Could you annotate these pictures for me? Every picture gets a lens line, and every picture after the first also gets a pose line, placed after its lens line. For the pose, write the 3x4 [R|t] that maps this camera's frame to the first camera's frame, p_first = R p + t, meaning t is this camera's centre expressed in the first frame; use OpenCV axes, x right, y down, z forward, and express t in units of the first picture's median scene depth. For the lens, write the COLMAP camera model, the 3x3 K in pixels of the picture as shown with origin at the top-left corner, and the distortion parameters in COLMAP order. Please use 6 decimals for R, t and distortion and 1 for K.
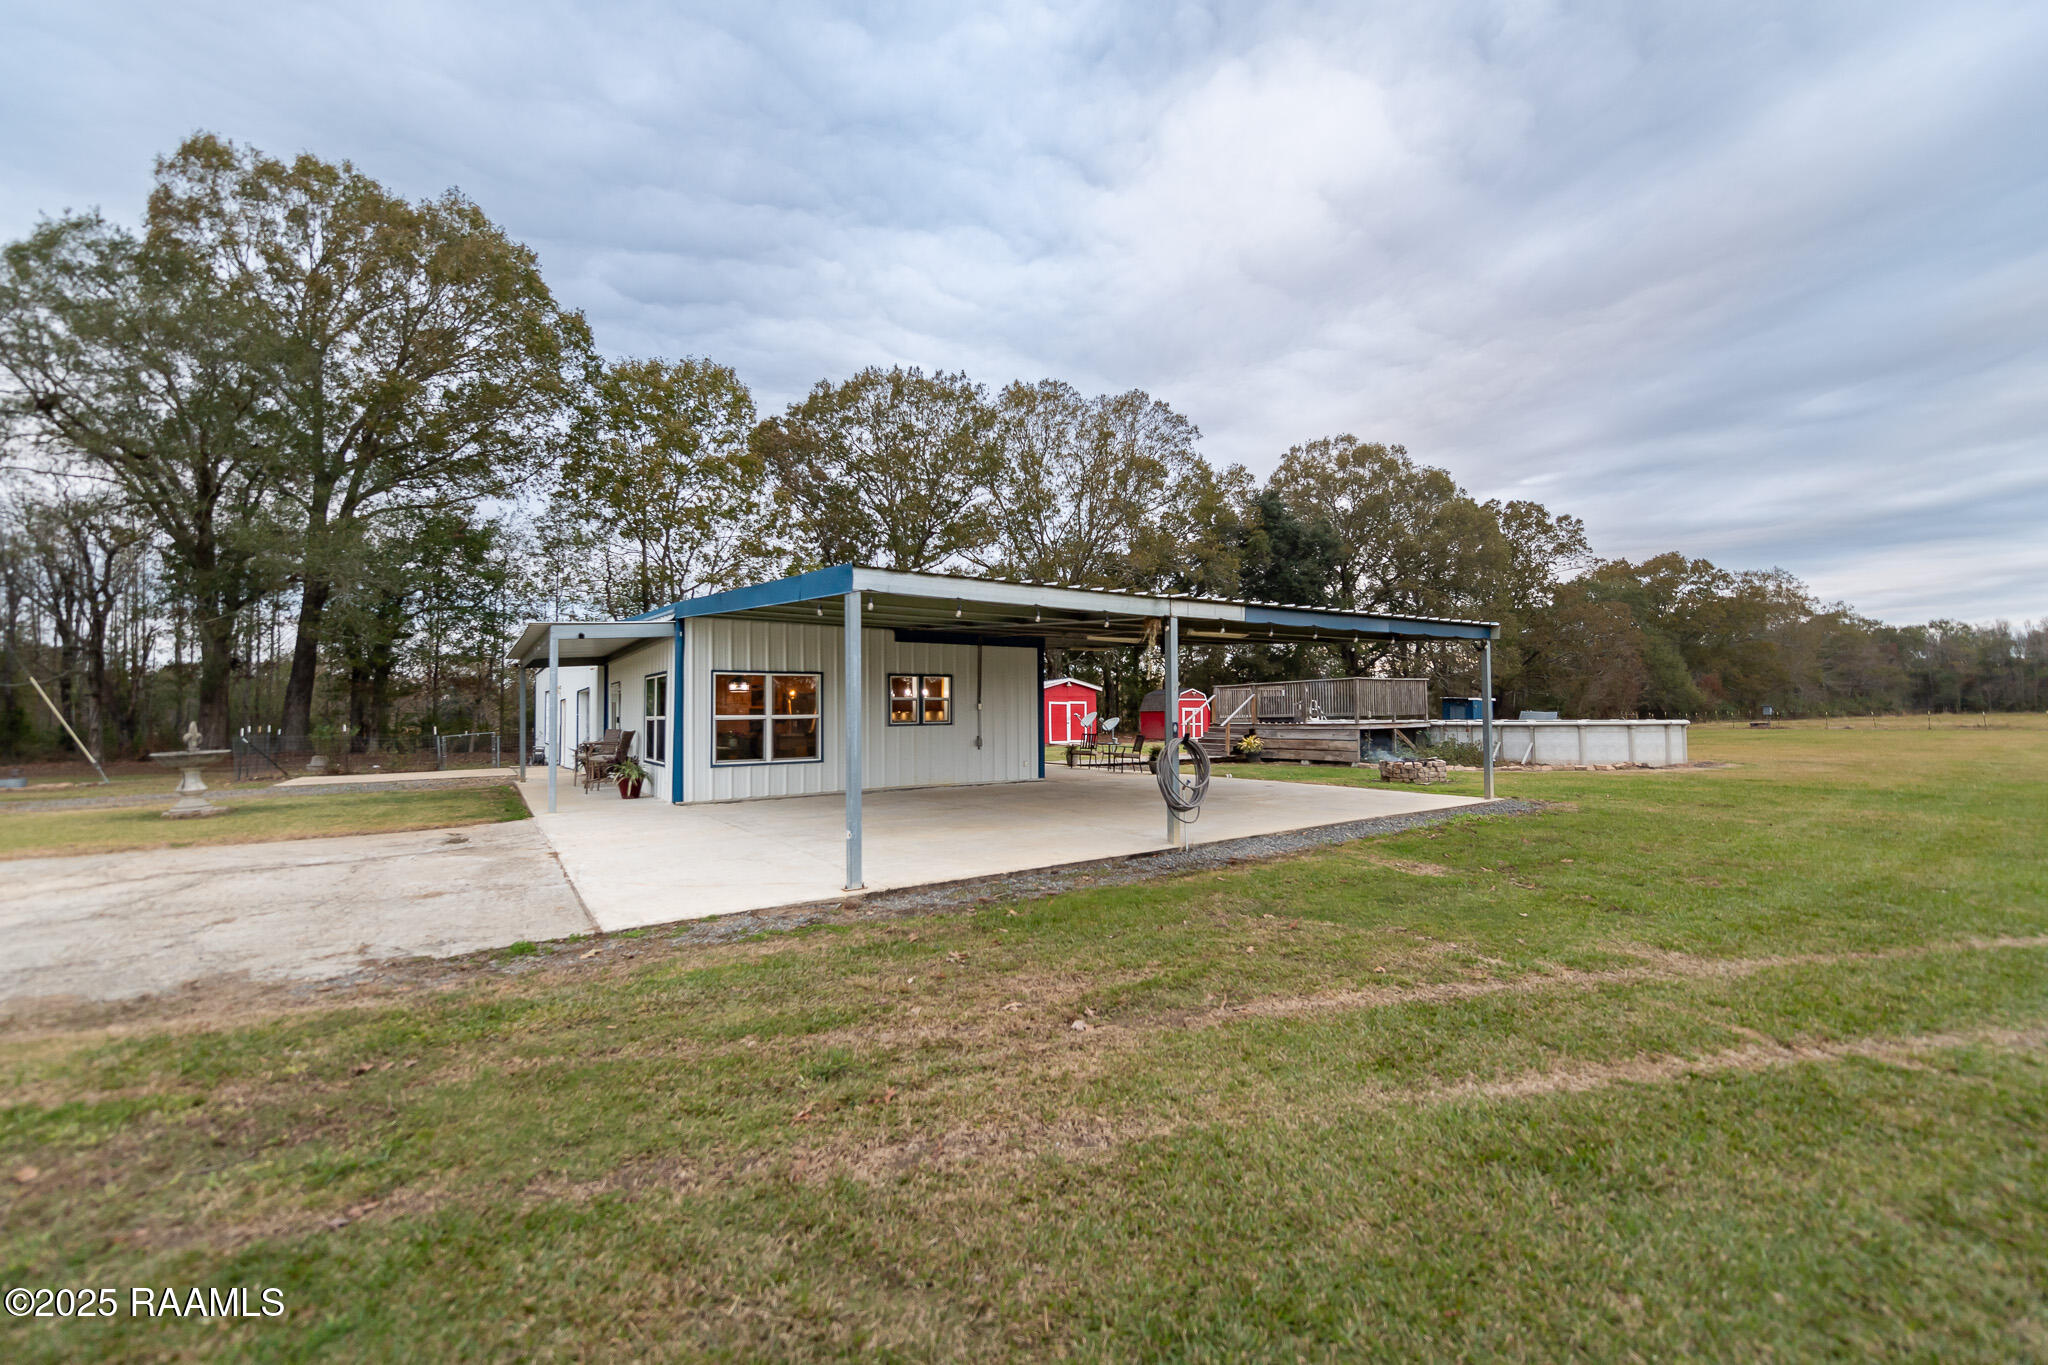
lens RADIAL K [[792.5, 0, 1026.8], [0, 792.5, 691.9], [0, 0, 1]] dist [0.001211, 0.000151]
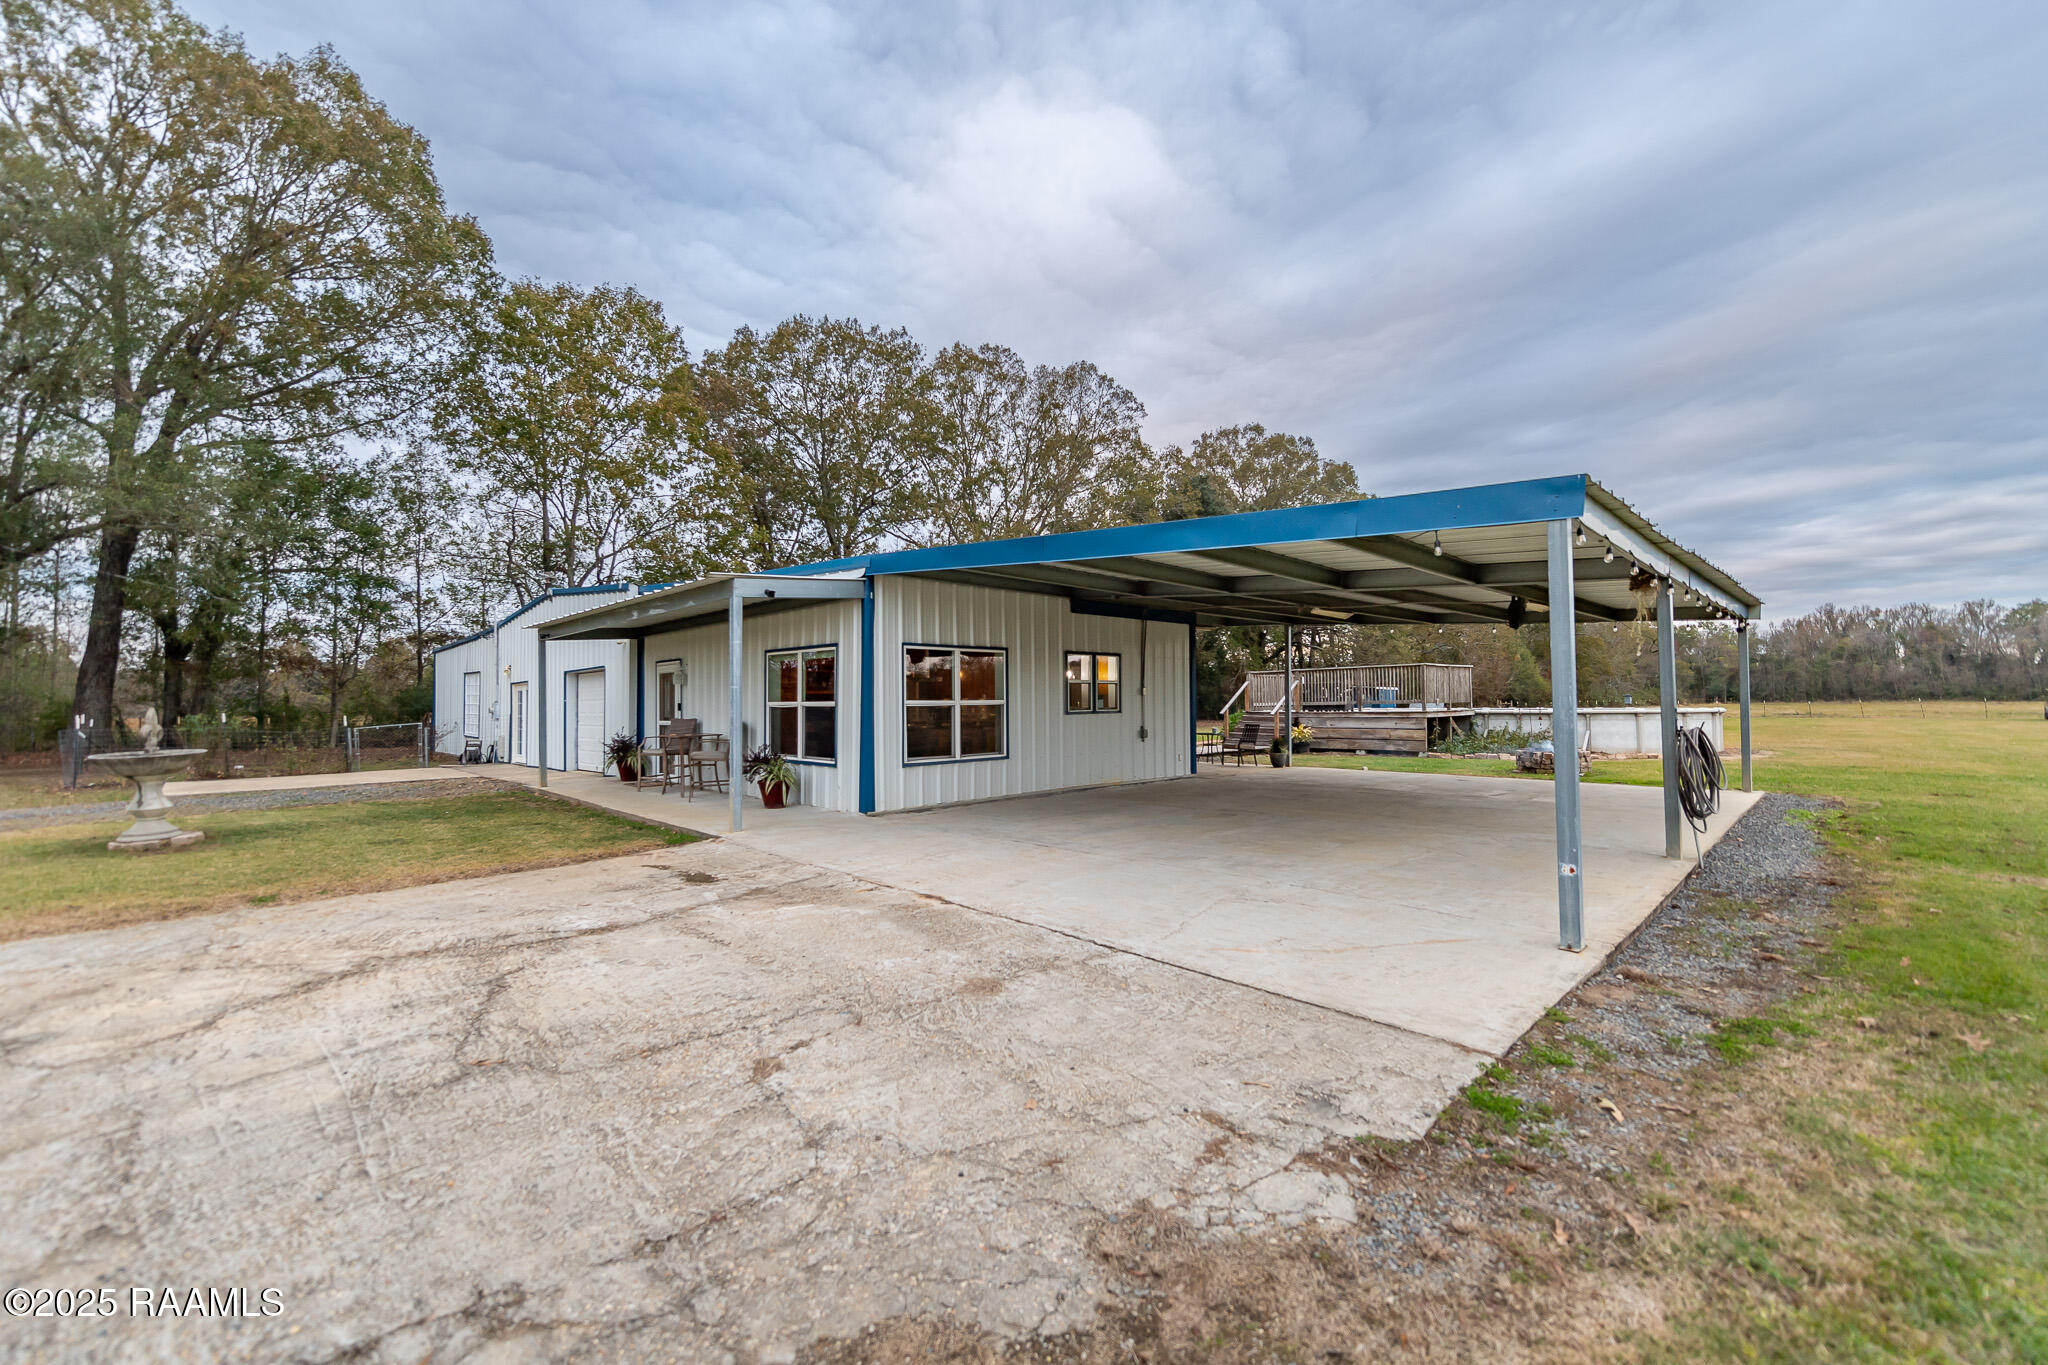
lens RADIAL K [[823.0, 0, 1024.0], [0, 823.0, 682.5], [0, 0, 1]] dist [-0.000197, -0.000425]
pose [[0.986941, 0.004273, 0.161026, -0.135626], [-0.004561, 0.999989, 0.001421, 0.003467], [-0.161018, -0.002137, 0.986949, 0.058690]]
